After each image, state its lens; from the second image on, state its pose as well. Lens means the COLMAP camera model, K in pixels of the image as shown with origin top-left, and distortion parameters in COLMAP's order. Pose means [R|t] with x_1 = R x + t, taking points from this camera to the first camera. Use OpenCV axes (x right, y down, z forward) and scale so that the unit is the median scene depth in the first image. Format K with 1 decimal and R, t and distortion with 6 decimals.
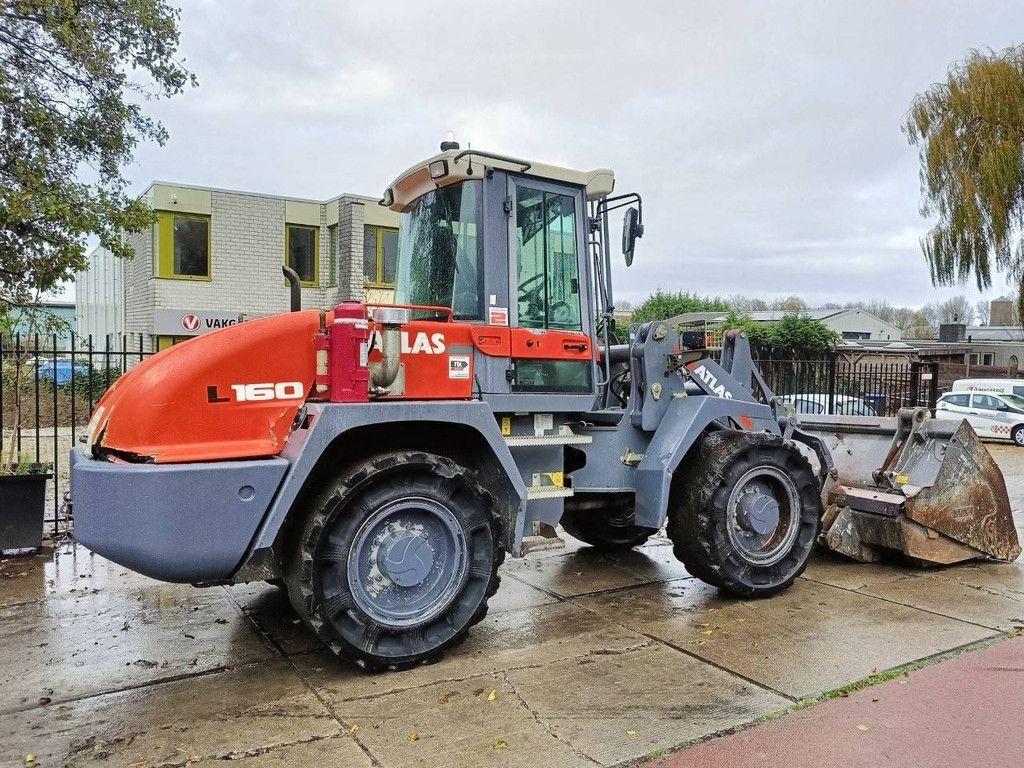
lens RADIAL K [[771.9, 0, 516.0], [0, 771.9, 384.9], [0, 0, 1]] dist [0.106487, -0.167246]
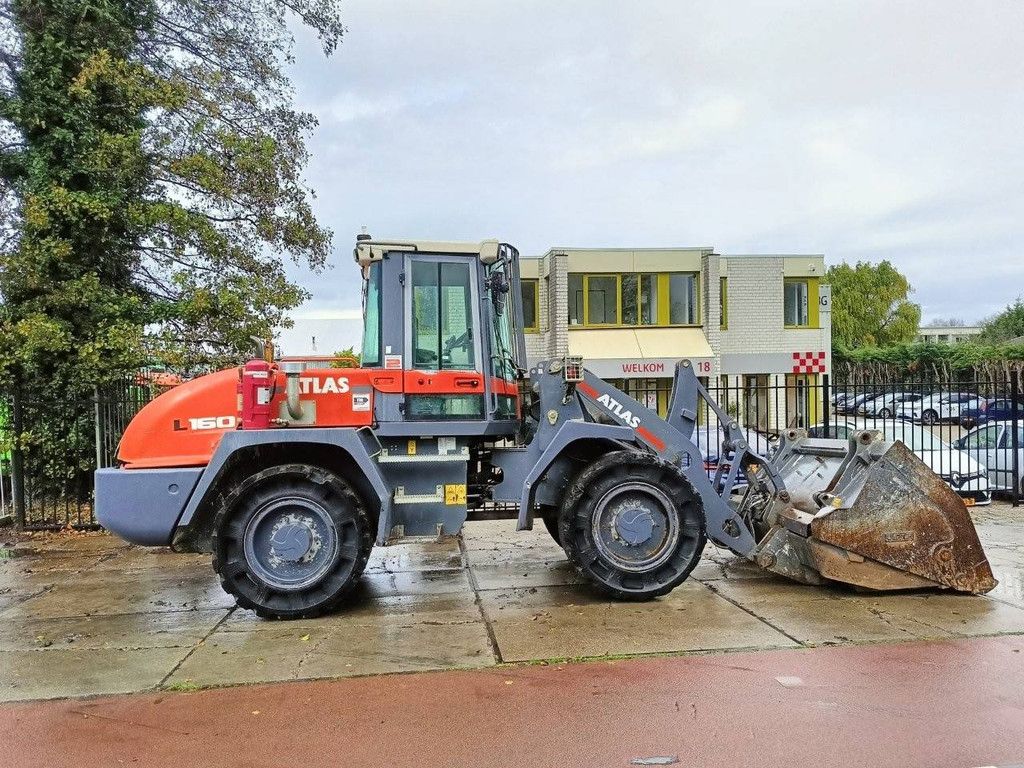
lens RADIAL K [[771.9, 0, 516.0], [0, 771.9, 384.9], [0, 0, 1]] dist [0.106487, -0.167246]
pose [[0.912542, -0.036235, -0.407375, 0.711958], [0.018582, 0.998712, -0.047209, 0.015103], [0.408561, 0.035510, 0.912040, -0.109416]]
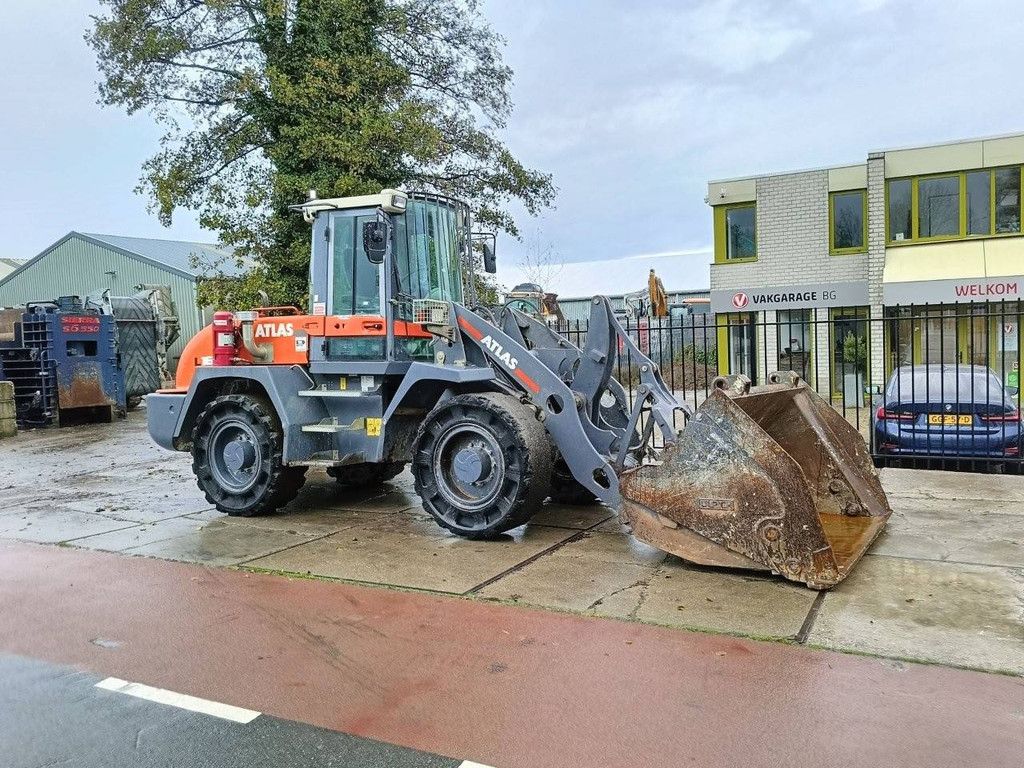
lens RADIAL K [[791.7, 0, 532.6], [0, 791.7, 380.0], [0, 0, 1]] dist [0.084866, -0.105240]
pose [[0.532111, 0.014705, -0.846547, 1.533260], [0.011283, 0.999637, 0.024456, 0.015376], [0.846599, -0.022565, 0.531752, 0.536119]]
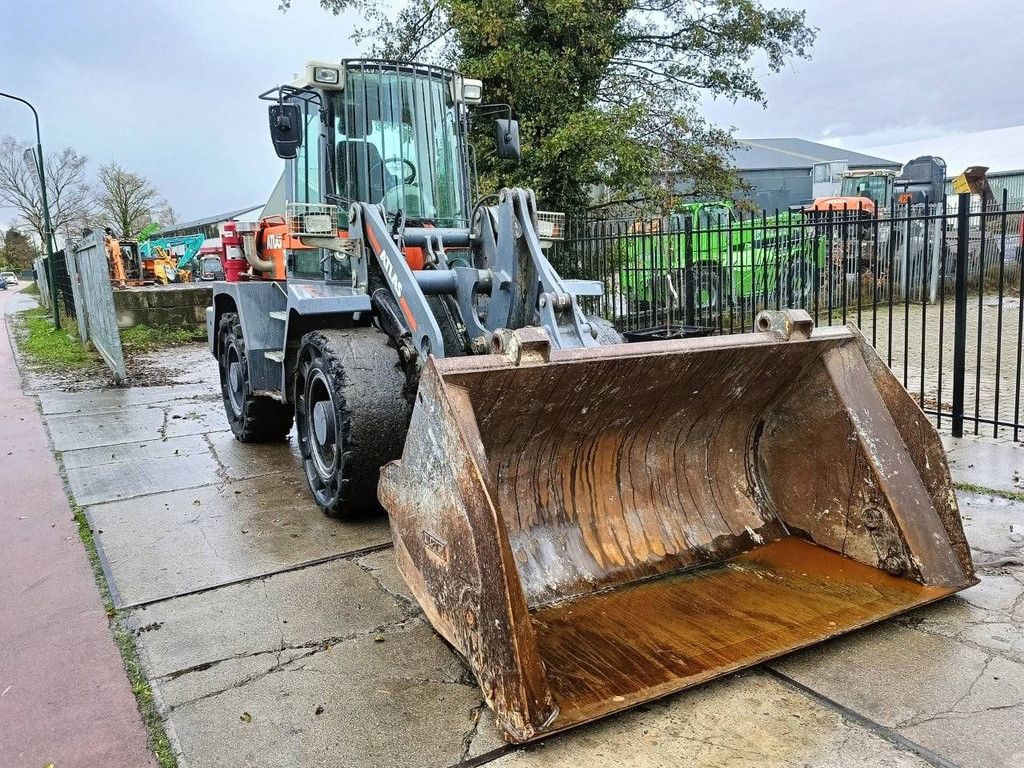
lens RADIAL K [[791.7, 0, 532.6], [0, 791.7, 380.0], [0, 0, 1]] dist [0.084866, -0.105240]
pose [[0.039202, 0.153199, -0.987417, 1.378480], [0.014758, 0.987981, 0.153872, -0.019280], [0.999122, -0.020604, 0.036470, 1.378641]]
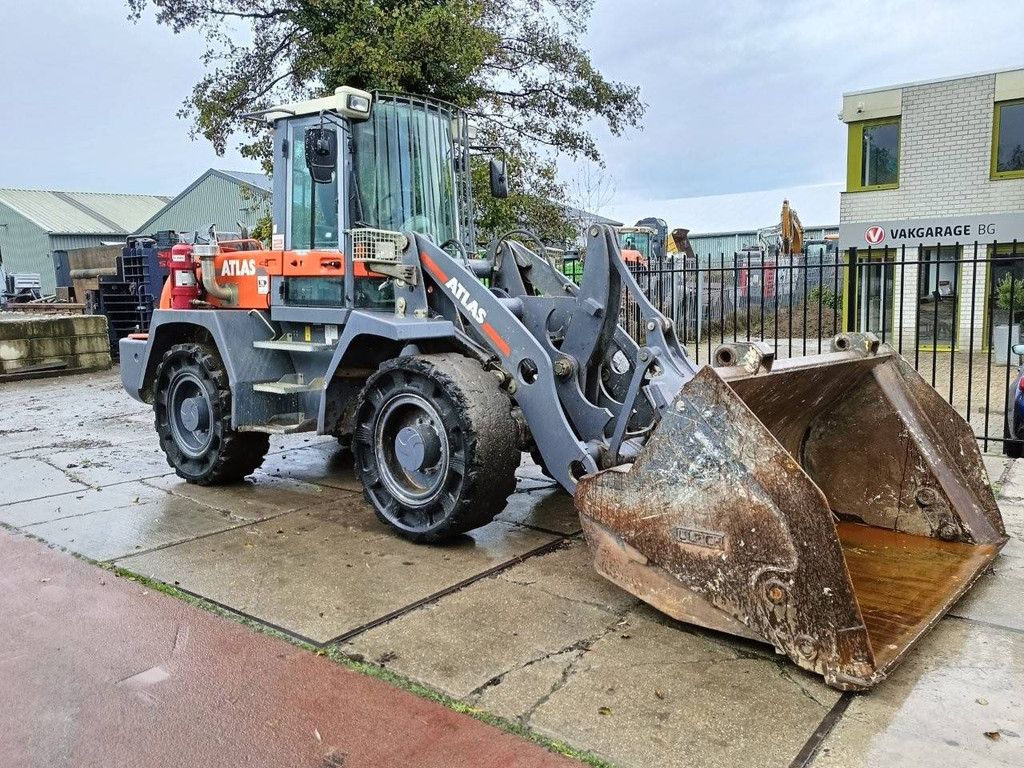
lens RADIAL K [[780.8, 0, 537.5], [0, 780.8, 382.0], [0, 0, 1]] dist [0.077416, -0.096907]
pose [[0.376648, 0.099213, -0.921028, 1.338878], [-0.003098, 0.994378, 0.105847, -0.002246], [0.926351, -0.037014, 0.374838, 0.921234]]
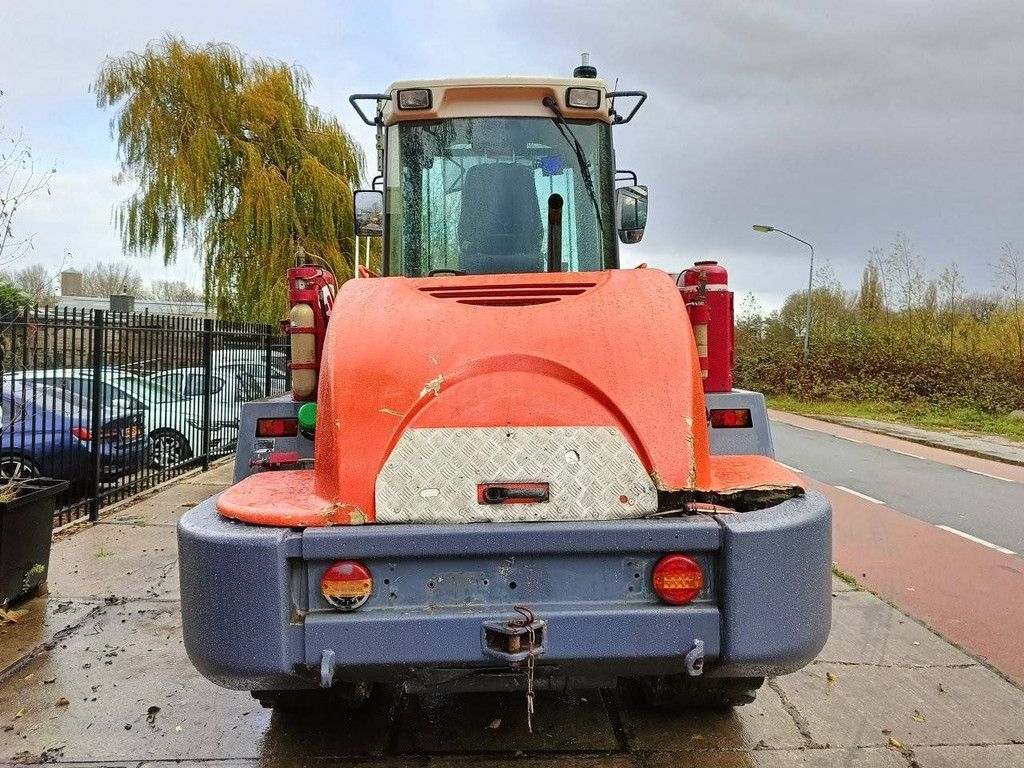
lens RADIAL K [[771.9, 0, 516.0], [0, 771.9, 384.9], [0, 0, 1]] dist [0.106487, -0.167246]
pose [[0.491315, -0.048793, 0.869614, -0.874312], [0.016101, 0.998768, 0.046943, -0.020909], [-0.870833, -0.009062, 0.491495, 0.681181]]
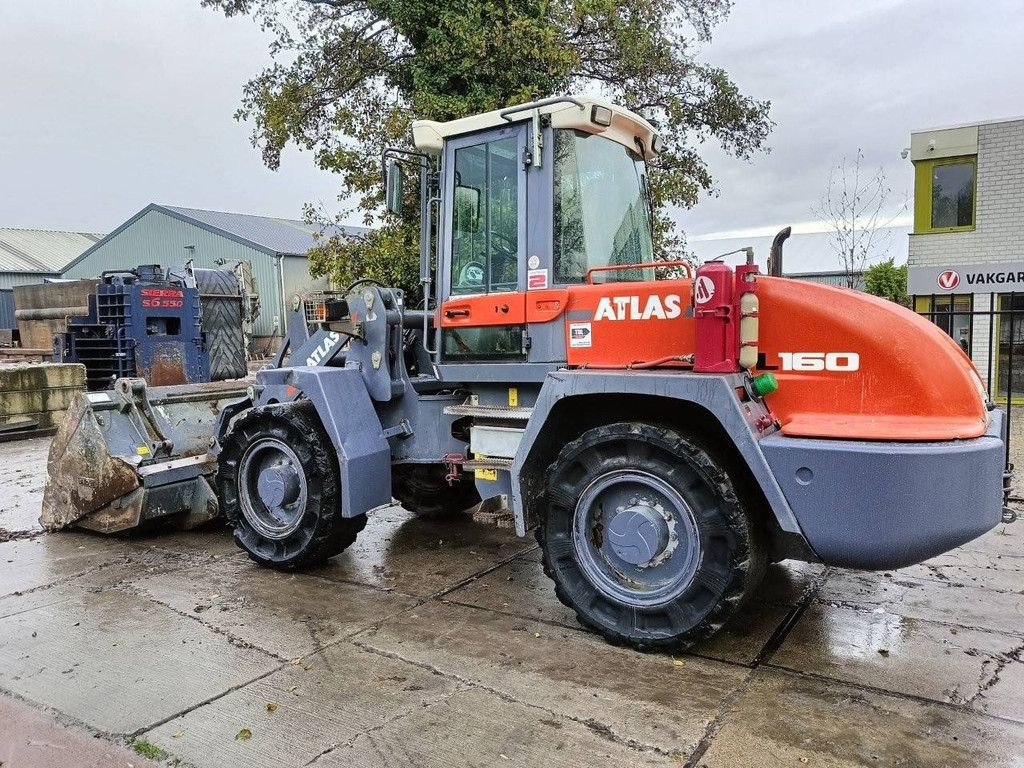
lens RADIAL K [[762.8, 0, 512.0], [0, 762.8, 384.0], [0, 0, 1]] dist [0.106650, -0.153418]
pose [[0.460611, 0.051068, -0.886132, 0.636689], [-0.008634, 0.998554, 0.053059, -0.008890], [0.887560, -0.016788, 0.460386, 0.561209]]
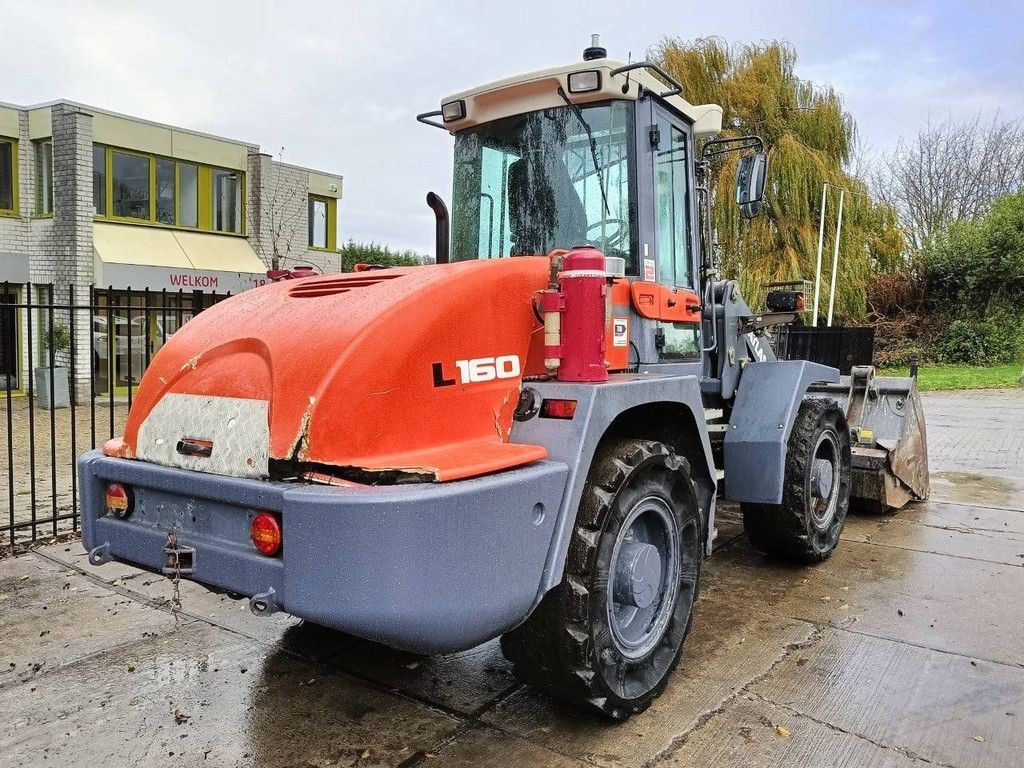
lens RADIAL K [[771.9, 0, 516.0], [0, 771.9, 384.9], [0, 0, 1]] dist [0.106487, -0.167246]
pose [[0.914733, -0.026555, 0.403186, -0.506365], [0.001987, 0.998122, 0.061232, -0.017708], [-0.404055, -0.055209, 0.913067, 0.289477]]
